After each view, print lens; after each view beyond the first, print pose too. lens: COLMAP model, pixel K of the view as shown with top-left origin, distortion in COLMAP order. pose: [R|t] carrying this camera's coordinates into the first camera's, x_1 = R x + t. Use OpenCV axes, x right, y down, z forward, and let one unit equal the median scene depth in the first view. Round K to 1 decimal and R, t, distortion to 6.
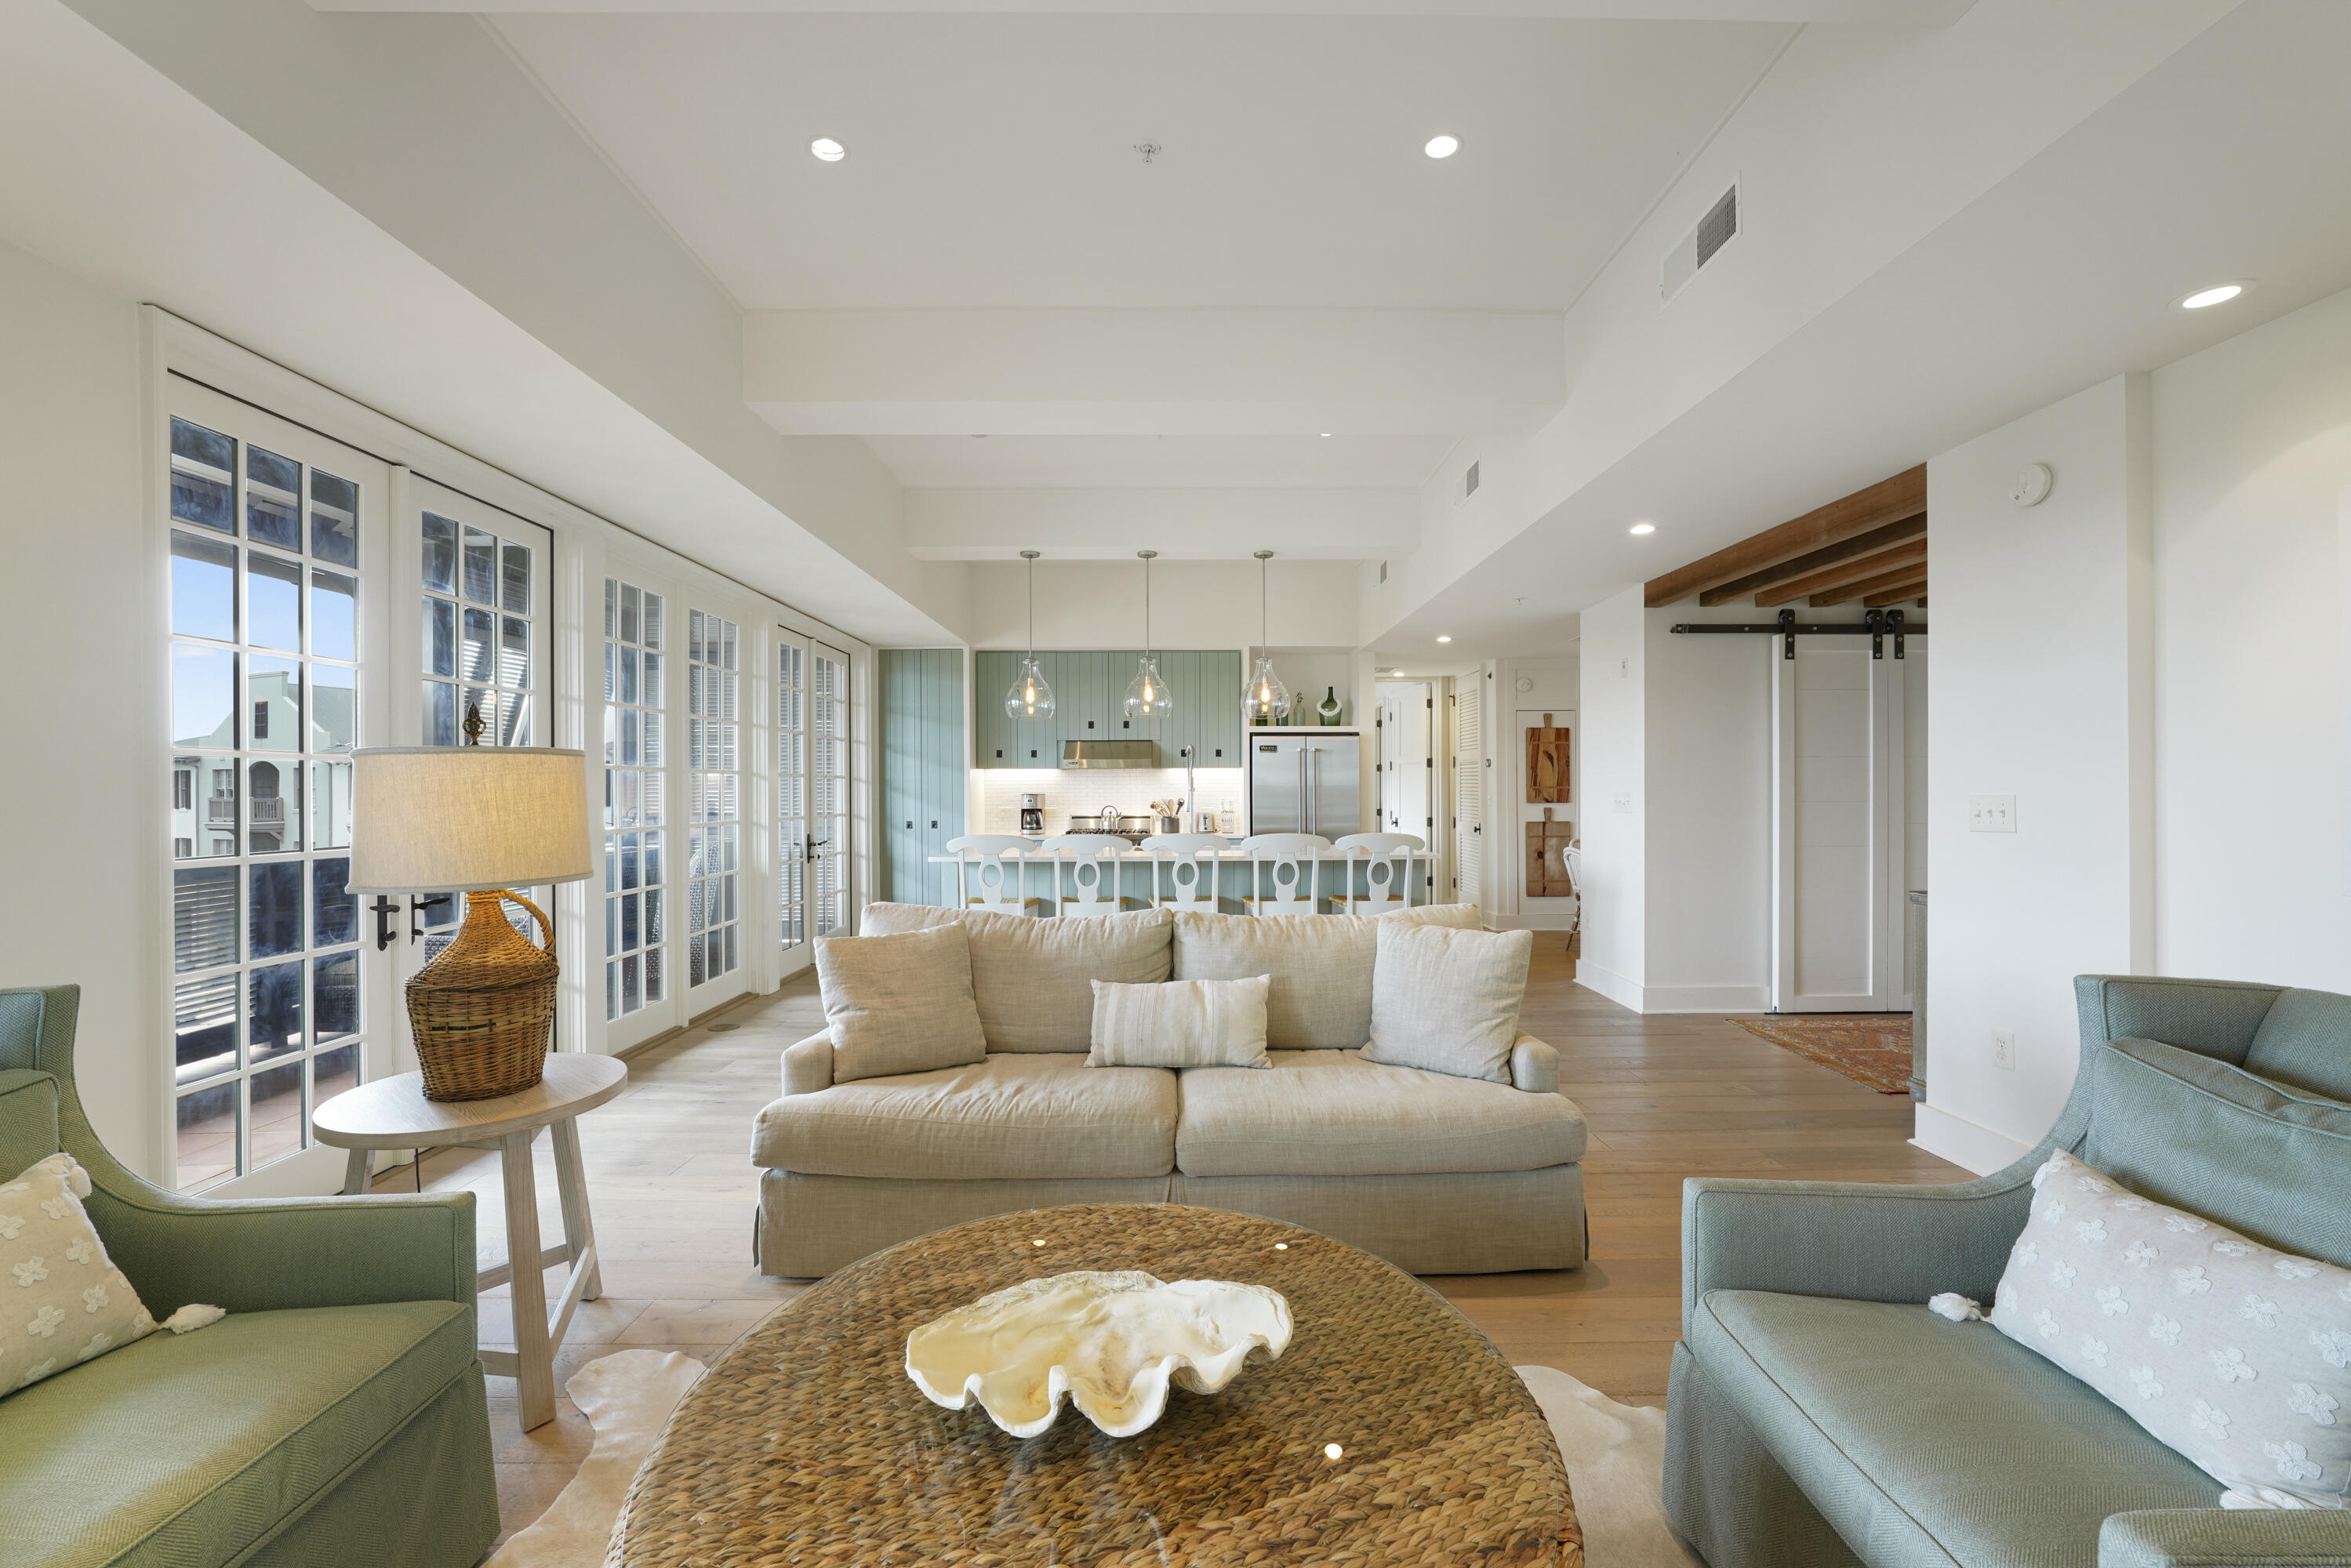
lens RADIAL K [[929.1, 0, 1175.5], [0, 929.1, 784.0], [0, 0, 1]] dist [-0.002430, -0.000179]
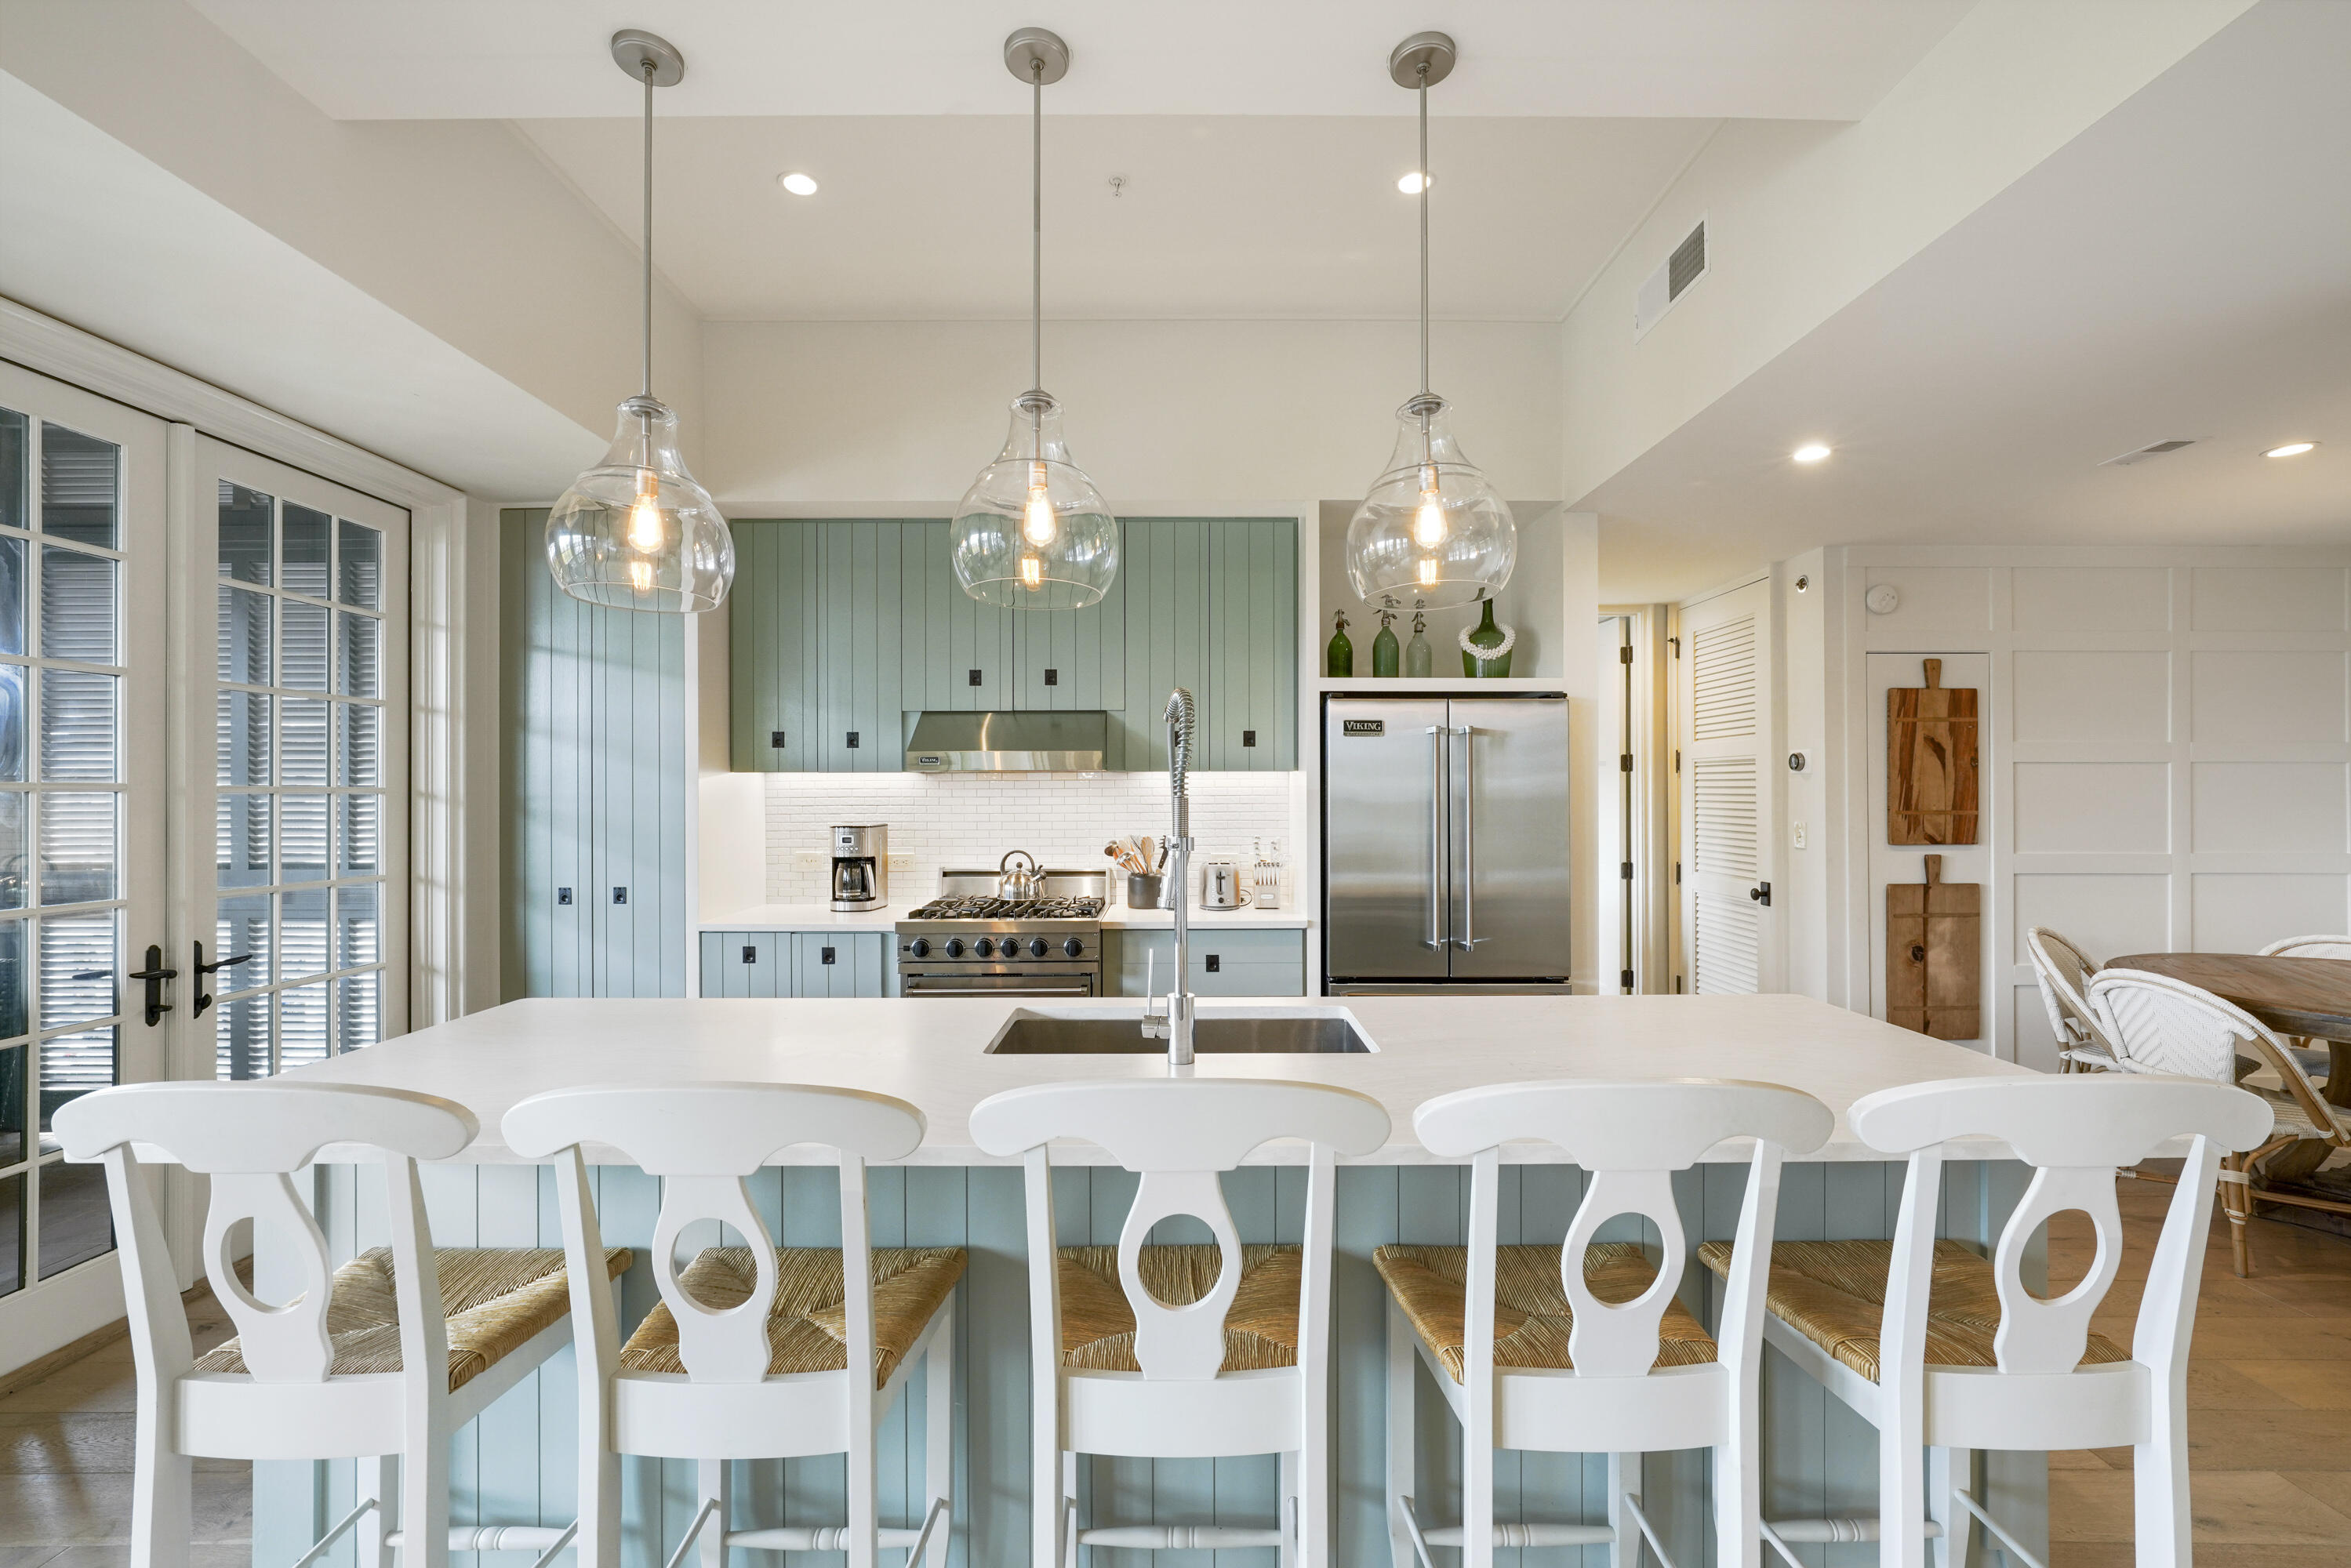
lens RADIAL K [[976.9, 0, 1175.5], [0, 976.9, 784.0], [0, 0, 1]] dist [-0.010124, 0.000019]
pose [[0.999996, 0.001624, 0.002454, 0.008264], [-0.001607, 0.999975, -0.006851, -0.007215], [-0.002465, 0.006847, 0.999974, 0.504663]]
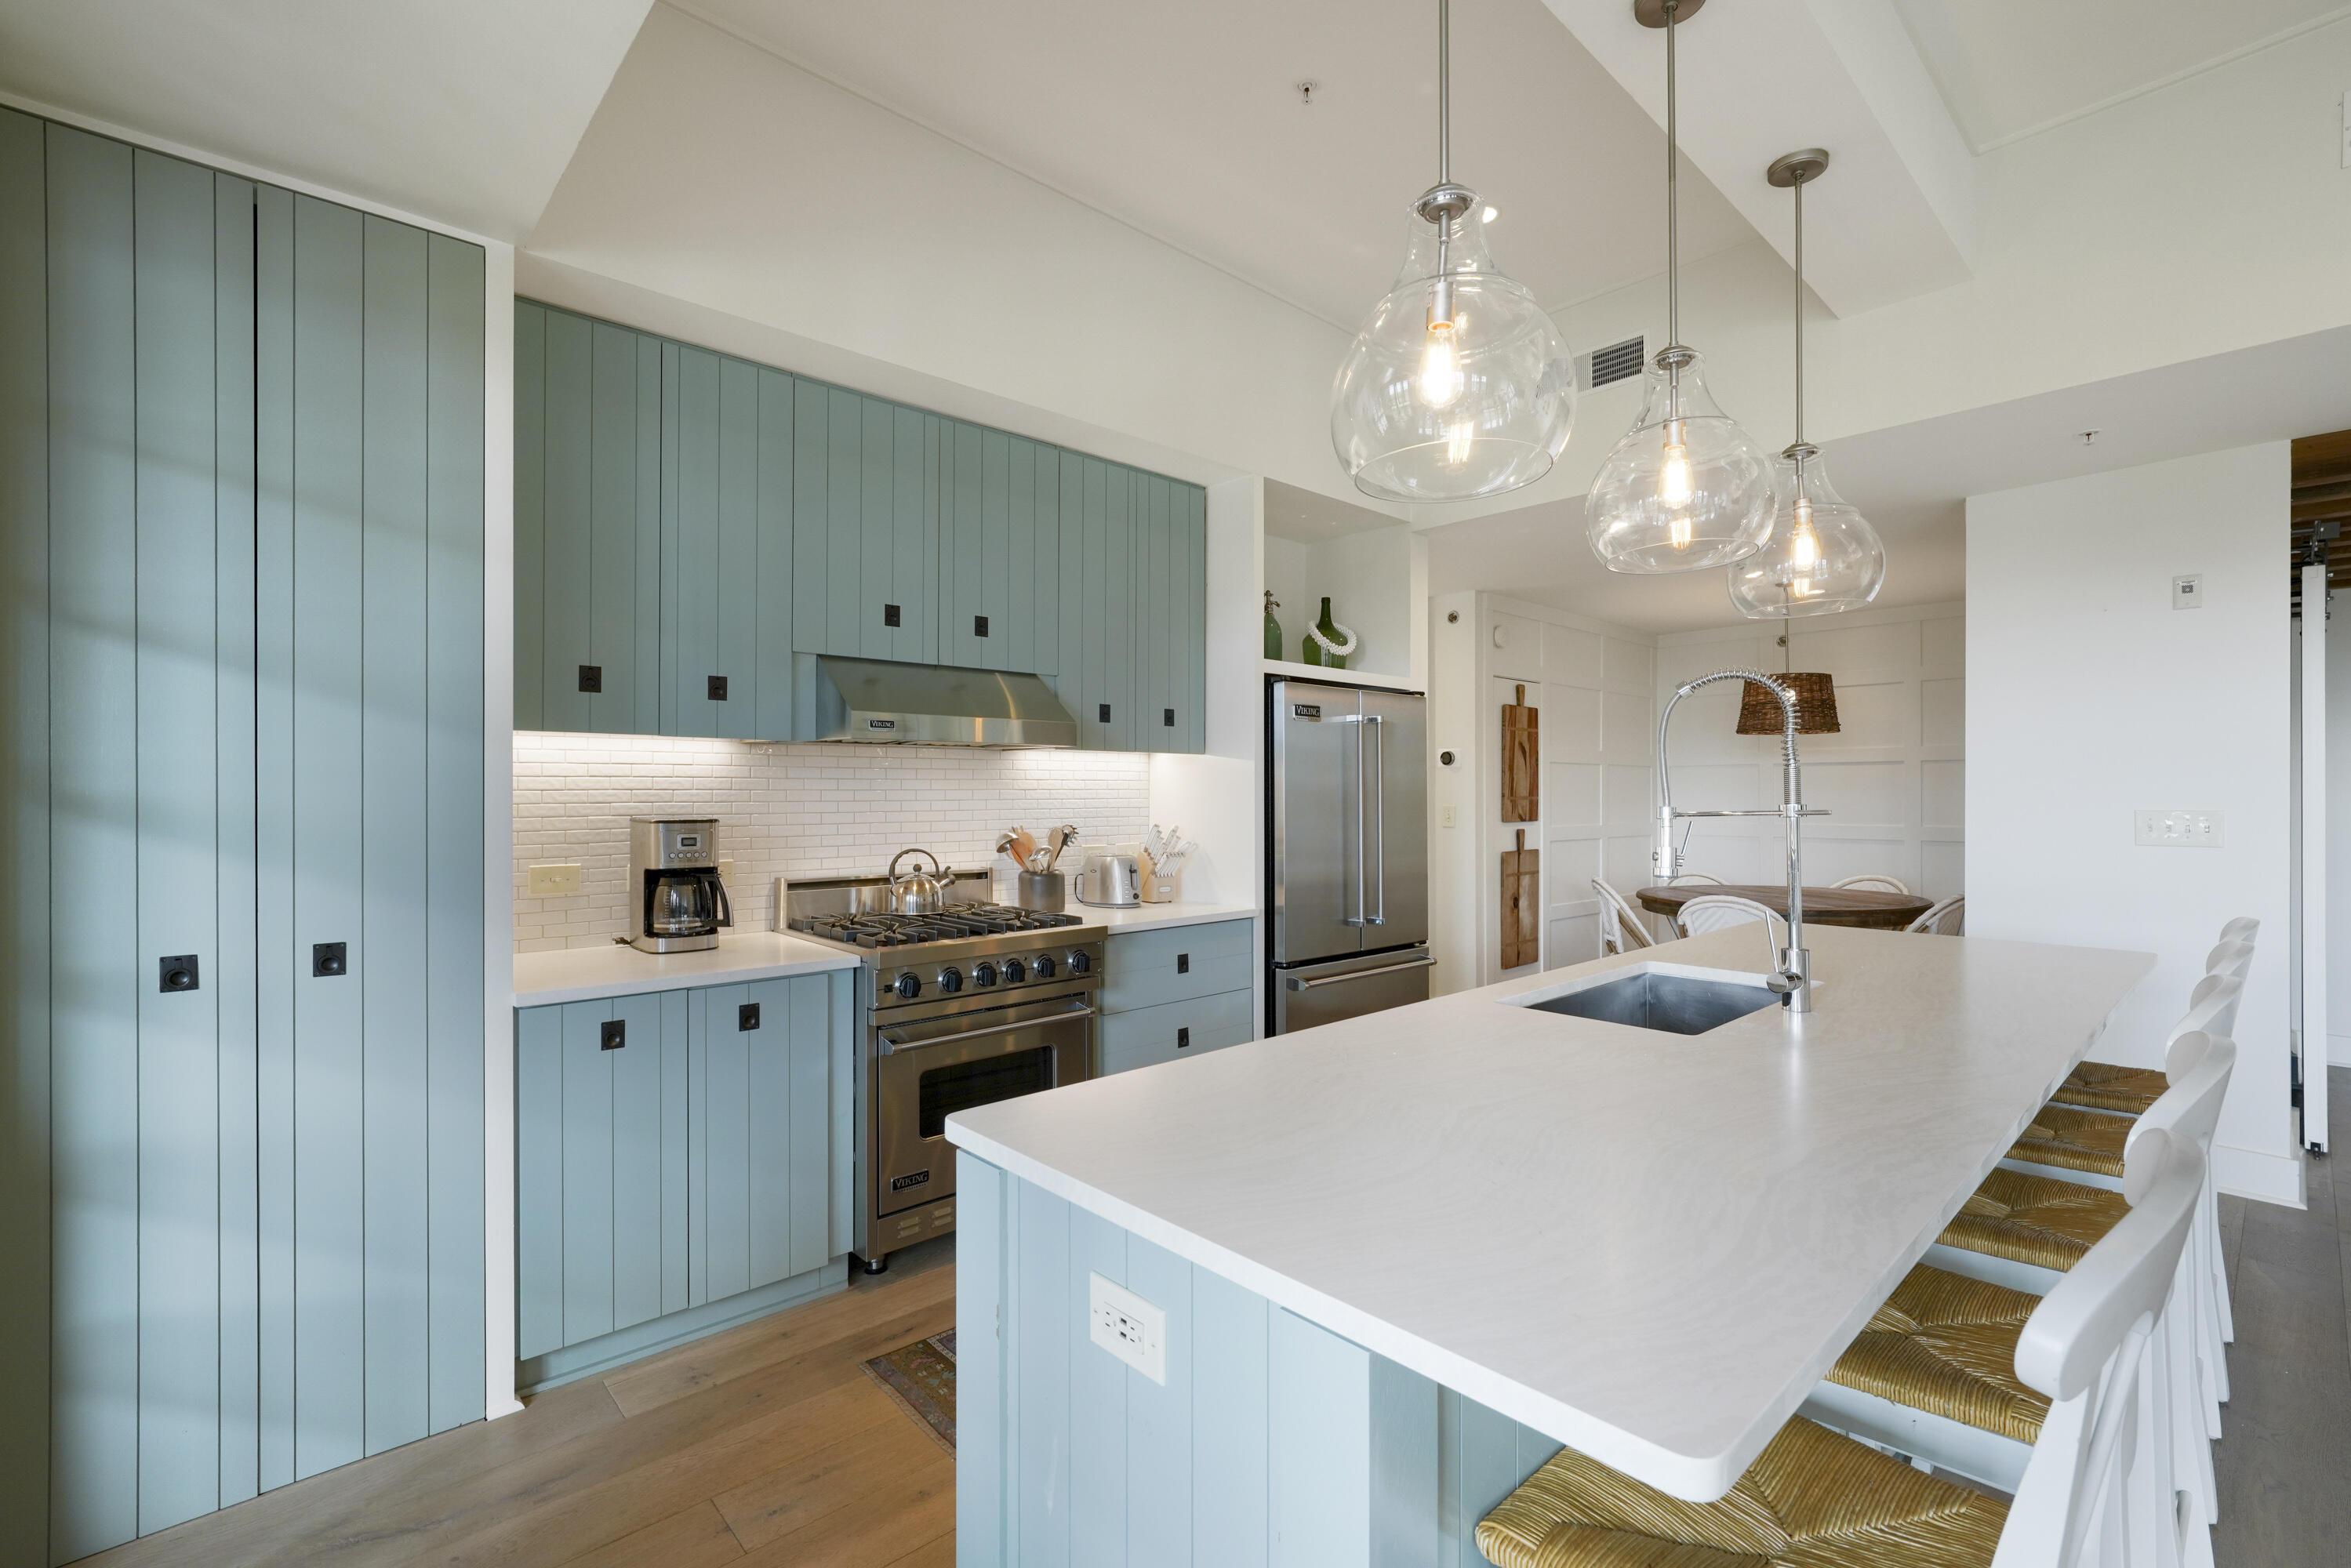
lens RADIAL K [[1026.8, 0, 1175.5], [0, 1026.8, 784.0], [0, 0, 1]] dist [-0.000967, 0.000239]
pose [[0.736365, 0.009621, 0.676517, -0.266319], [-0.005745, 0.999952, -0.007968, 0.000861], [-0.676561, 0.001981, 0.736384, 0.641199]]
